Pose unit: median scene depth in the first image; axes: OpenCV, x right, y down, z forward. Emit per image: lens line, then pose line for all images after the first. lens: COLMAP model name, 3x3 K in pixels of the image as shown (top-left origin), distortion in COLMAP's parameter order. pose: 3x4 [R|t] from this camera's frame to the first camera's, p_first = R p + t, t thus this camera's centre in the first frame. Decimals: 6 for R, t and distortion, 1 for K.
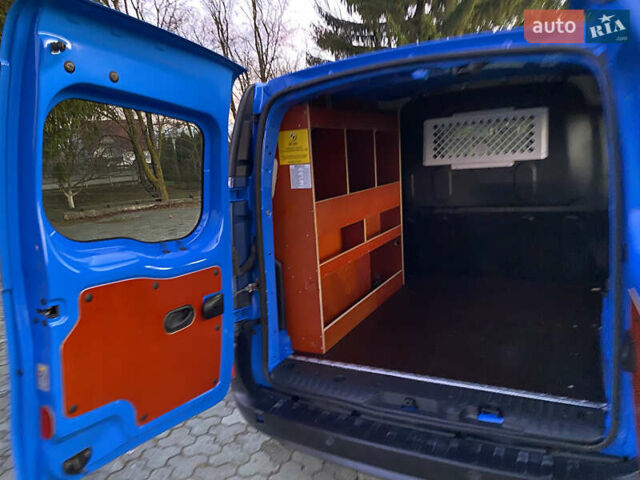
lens RADIAL K [[483.4, 0, 321.9], [0, 483.4, 234.7], [0, 0, 1]] dist [0.016705, -0.006138]
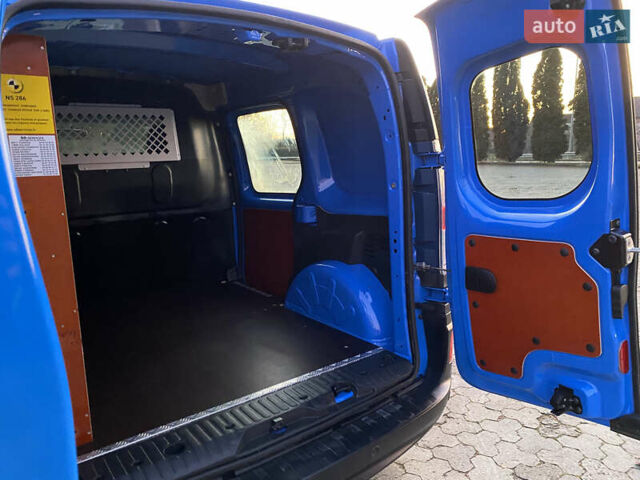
lens RADIAL K [[483.4, 0, 321.9], [0, 483.4, 234.7], [0, 0, 1]] dist [0.016705, -0.006138]
pose [[0.435834, -0.090183, 0.895498, -0.309703], [0.143133, 0.989250, 0.029963, 0.004631], [-0.888573, 0.115116, 0.444057, 0.316971]]
